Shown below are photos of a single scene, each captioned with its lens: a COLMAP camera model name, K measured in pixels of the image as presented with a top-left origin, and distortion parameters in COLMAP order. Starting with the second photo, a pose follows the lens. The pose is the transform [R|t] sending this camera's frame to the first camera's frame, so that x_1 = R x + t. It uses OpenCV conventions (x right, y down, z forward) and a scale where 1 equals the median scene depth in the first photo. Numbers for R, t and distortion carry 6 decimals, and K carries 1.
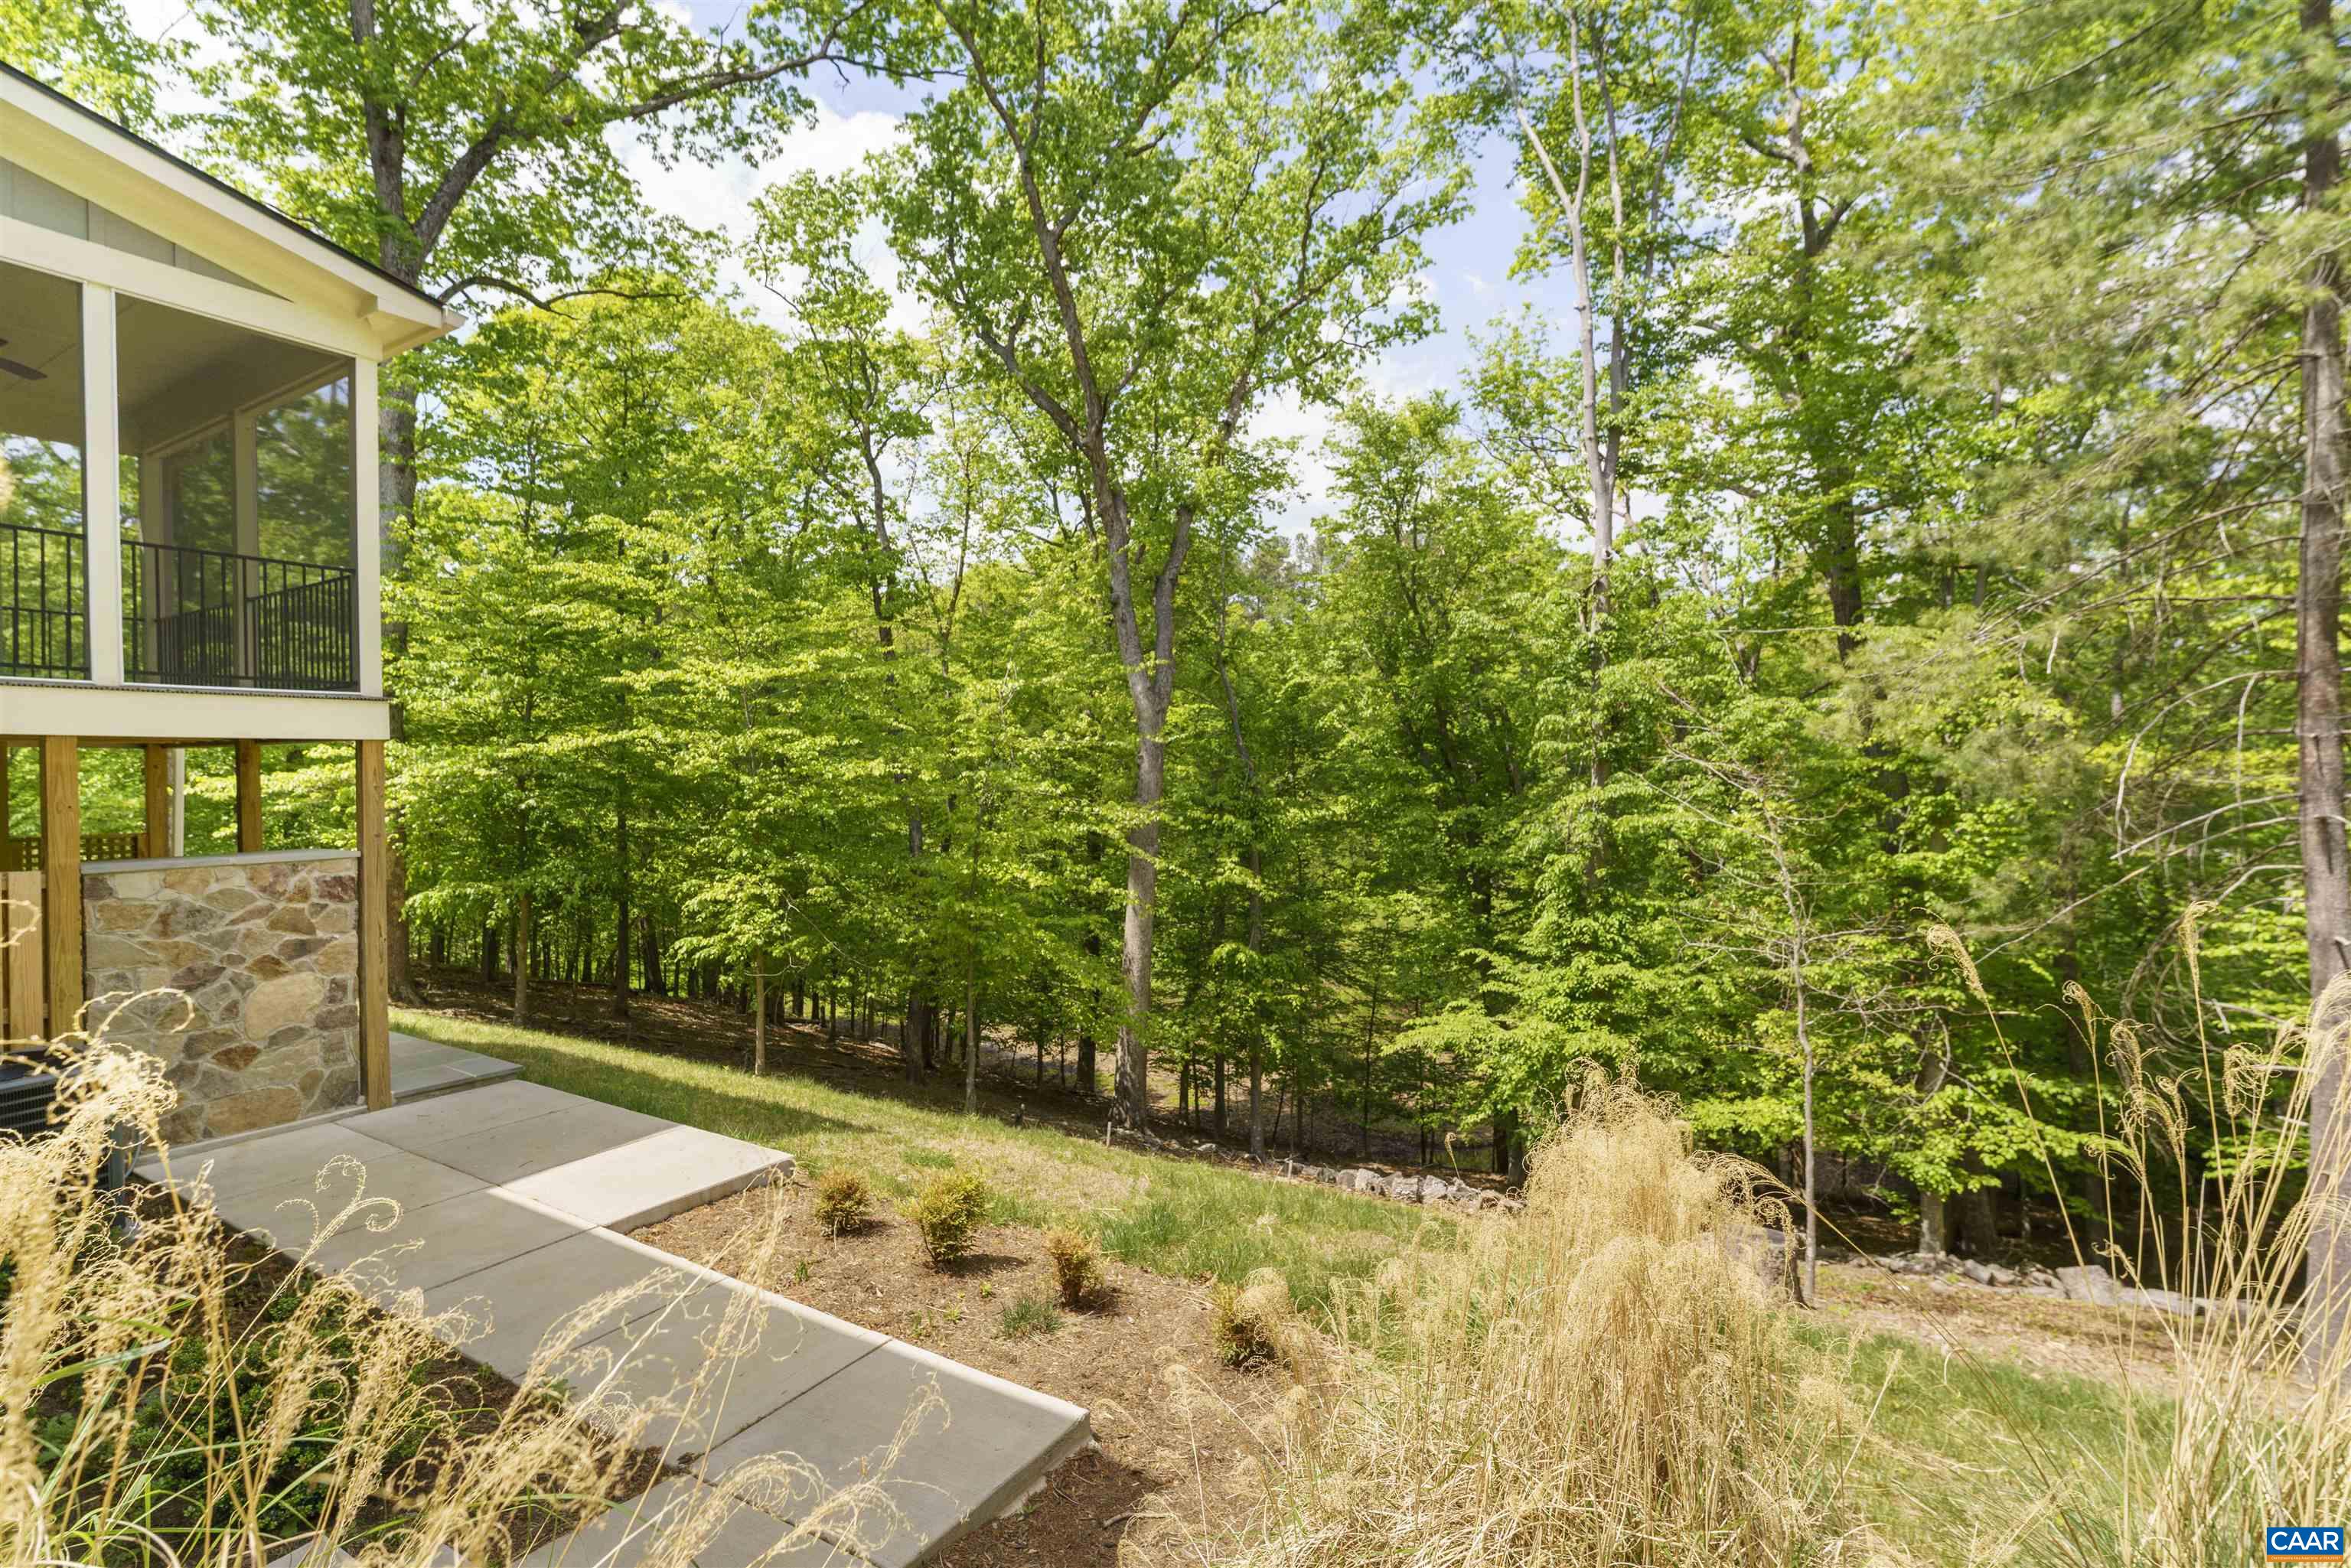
lens RADIAL K [[1080.5, 0, 1194.7], [0, 1080.5, 807.0], [0, 0, 1]] dist [0.001031, -0.000269]
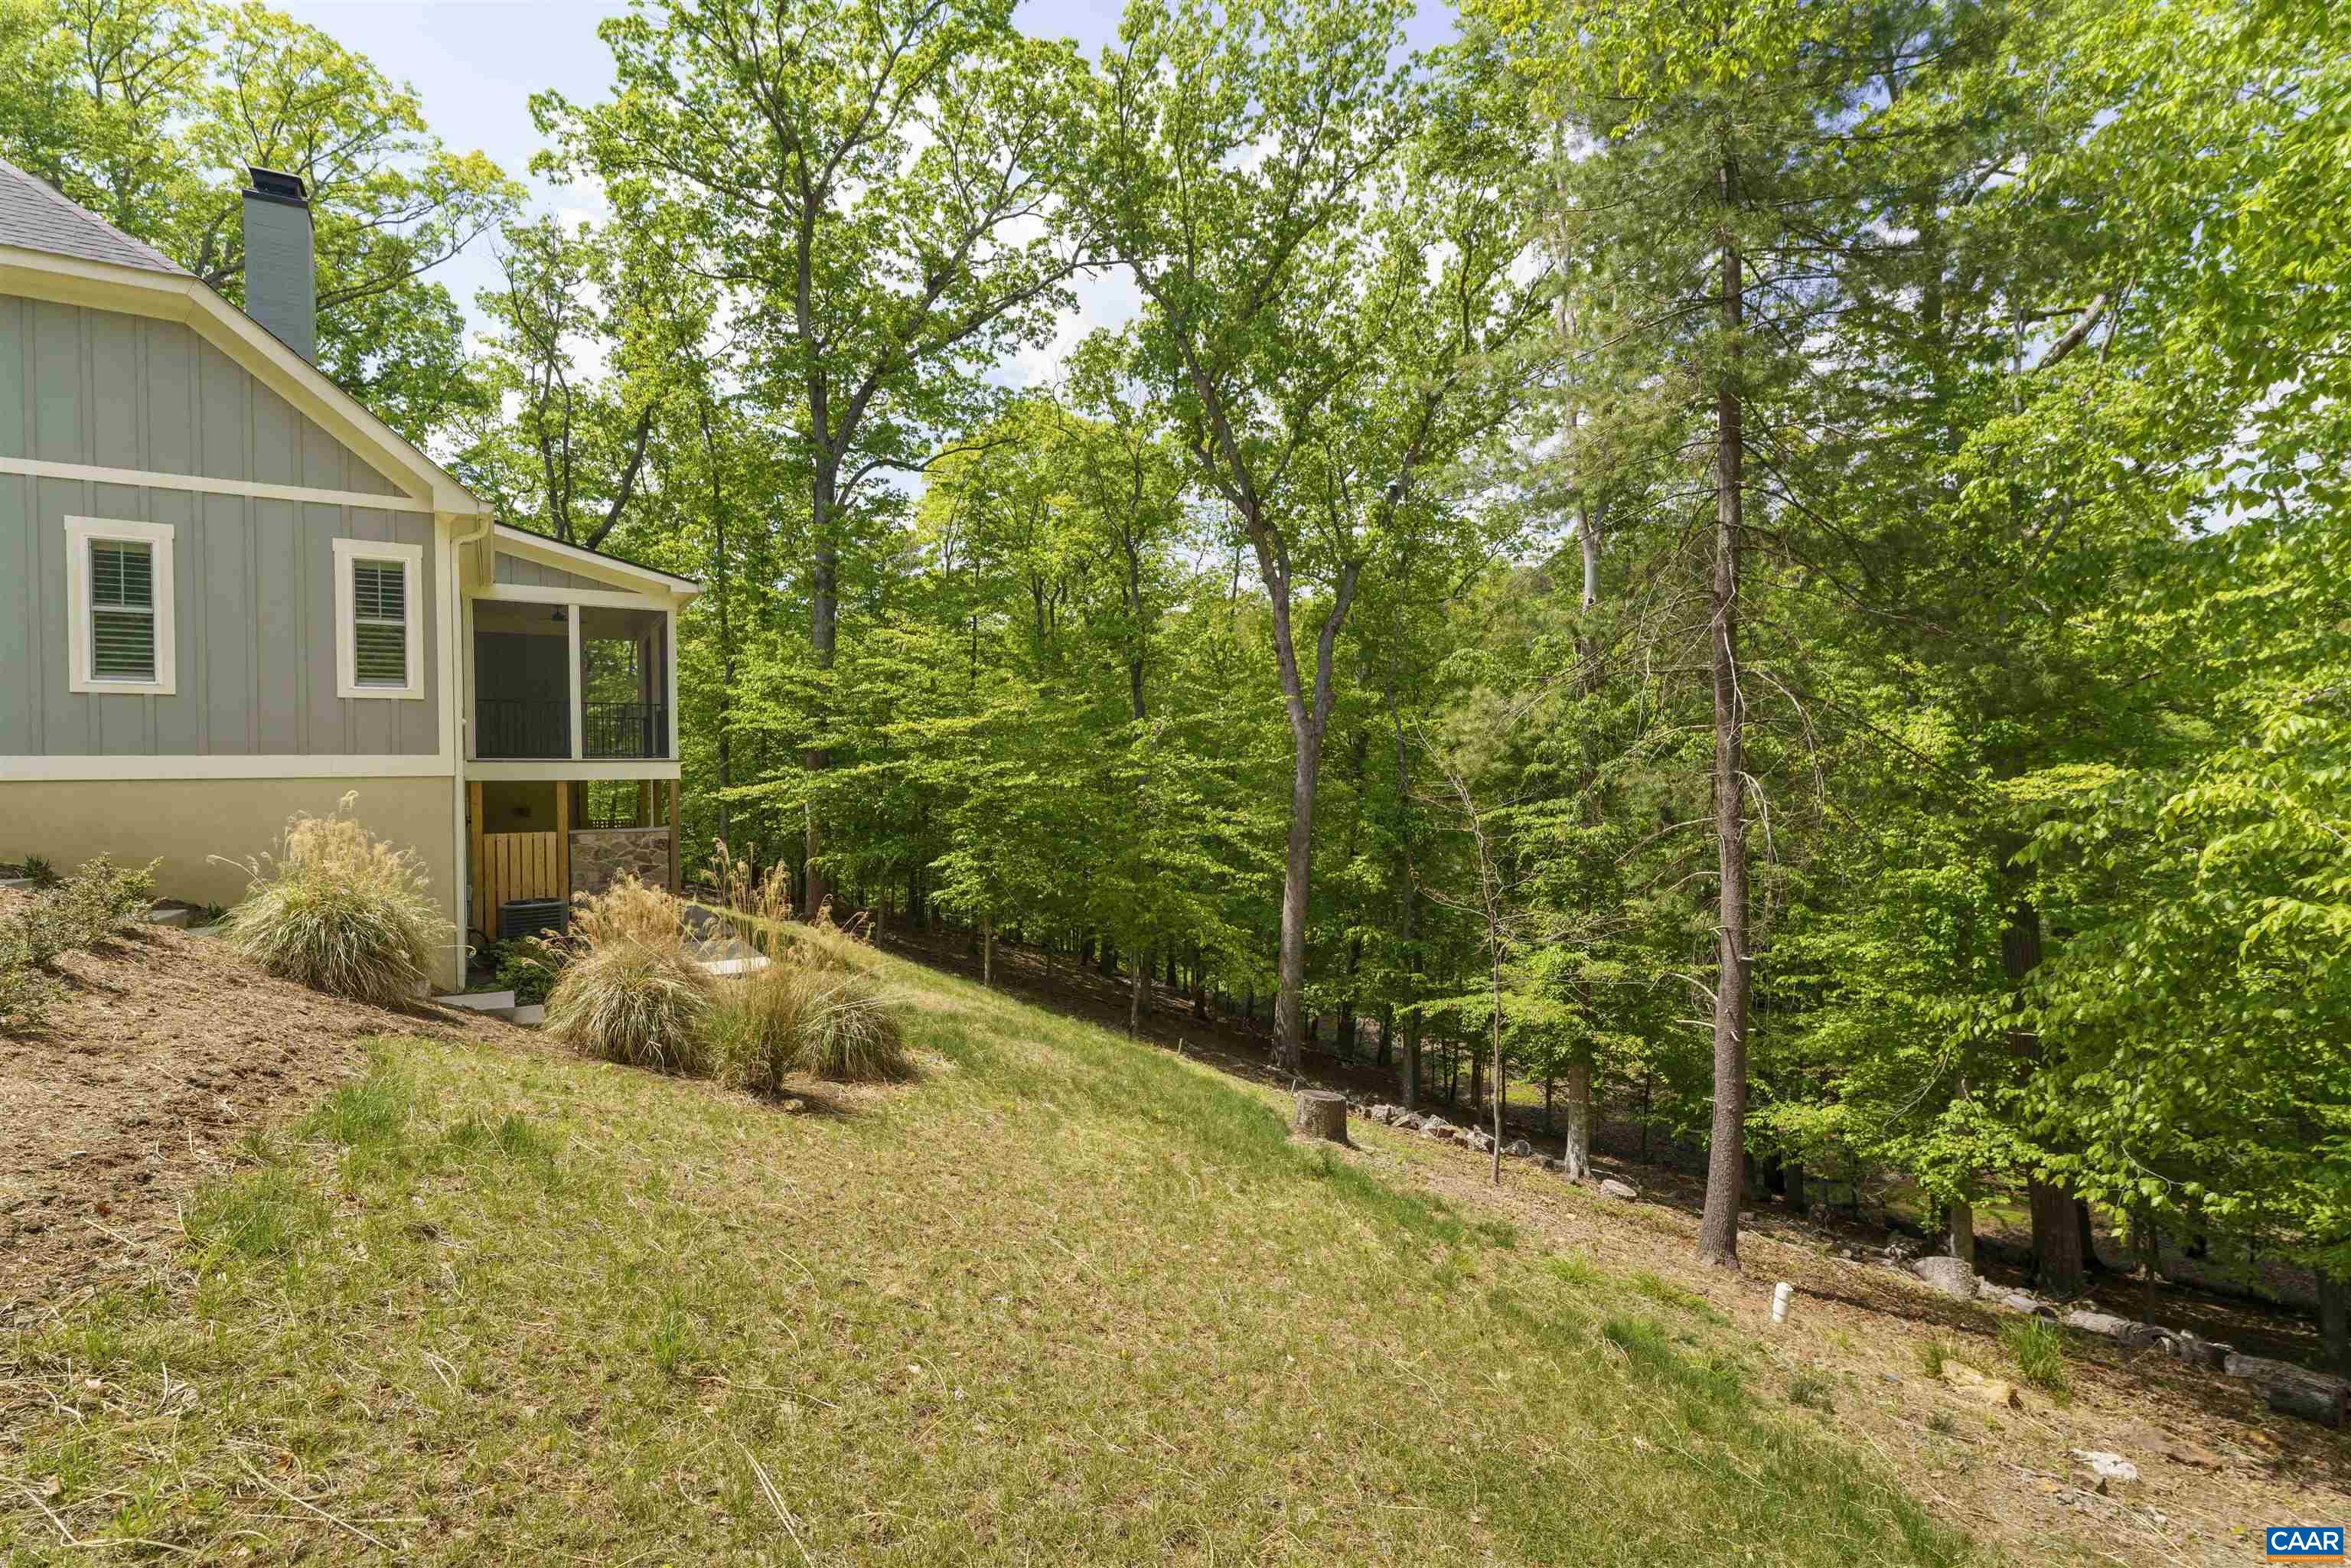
lens RADIAL K [[1066.3, 0, 1144.6], [0, 1066.3, 799.4], [0, 0, 1]] dist [0.001671, 0.000242]
pose [[0.894516, 0.000282, -0.447036, 0.335275], [-0.006070, 0.999915, -0.011516, -0.000483], [0.446995, 0.013015, 0.894442, -0.160970]]
